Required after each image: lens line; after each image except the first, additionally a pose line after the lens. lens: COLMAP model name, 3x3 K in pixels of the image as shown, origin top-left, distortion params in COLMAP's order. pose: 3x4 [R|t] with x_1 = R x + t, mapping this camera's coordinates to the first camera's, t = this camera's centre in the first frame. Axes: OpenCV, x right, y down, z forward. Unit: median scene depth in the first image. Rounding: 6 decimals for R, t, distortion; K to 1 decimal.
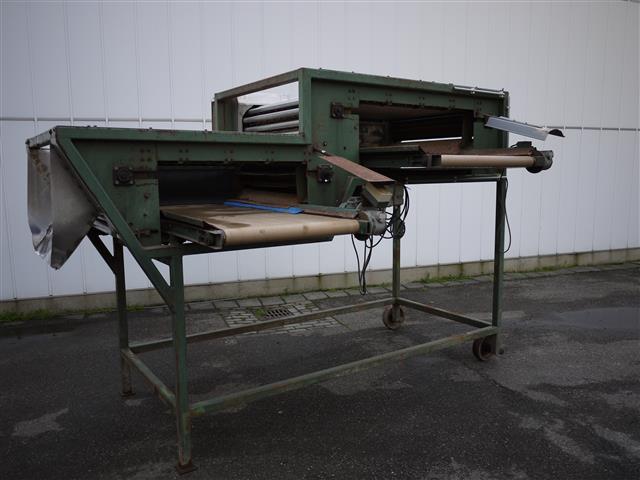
lens RADIAL K [[535.7, 0, 320.0], [0, 535.7, 240.0], [0, 0, 1]] dist [-0.037146, 0.008401]
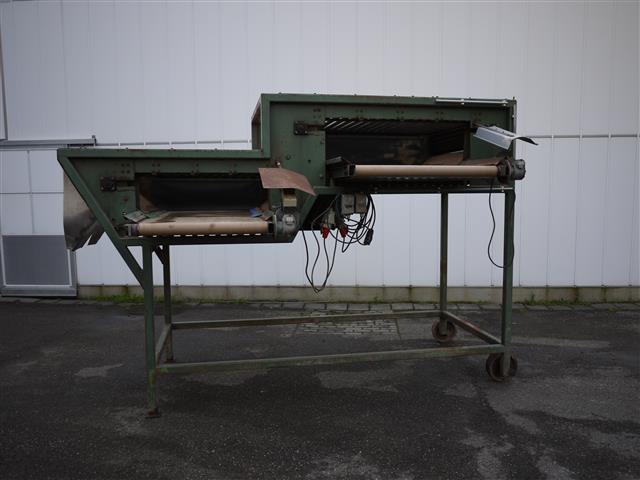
lens RADIAL K [[535.7, 0, 320.0], [0, 535.7, 240.0], [0, 0, 1]] dist [-0.037146, 0.008401]
pose [[0.913683, 0.041439, -0.404310, 0.463141], [-0.055155, 0.998228, -0.022333, 0.015802], [0.402668, 0.042705, 0.914349, -0.010924]]
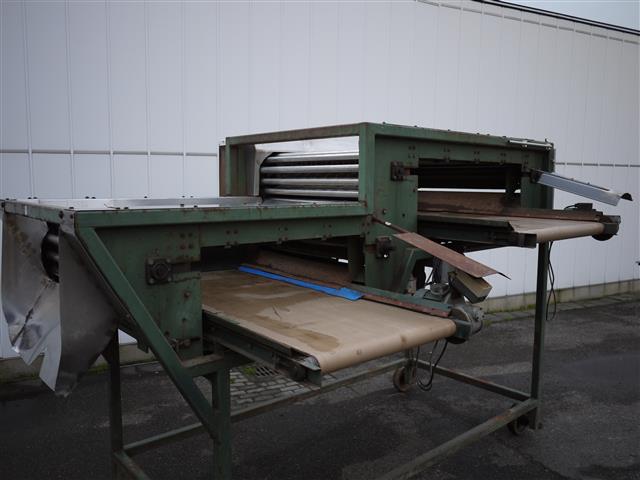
lens RADIAL K [[535.7, 0, 320.0], [0, 535.7, 240.0], [0, 0, 1]] dist [-0.037146, 0.008401]
pose [[0.993169, 0.002112, 0.116663, -0.159168], [0.000575, 0.999735, -0.022997, -0.099748], [-0.116681, 0.022907, 0.992905, 0.160397]]
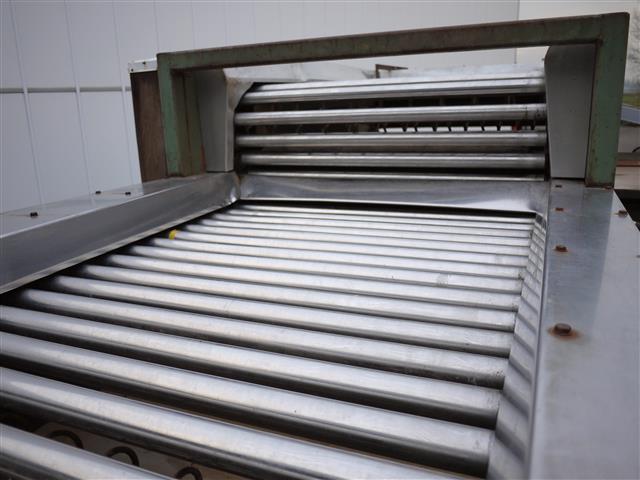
lens RADIAL K [[535.7, 0, 320.0], [0, 535.7, 240.0], [0, 0, 1]] dist [-0.037146, 0.008401]
pose [[0.840719, -0.135216, 0.524317, -0.349297], [0.093526, 0.990027, 0.105355, -0.177003], [-0.533334, -0.039536, 0.844981, 0.630957]]
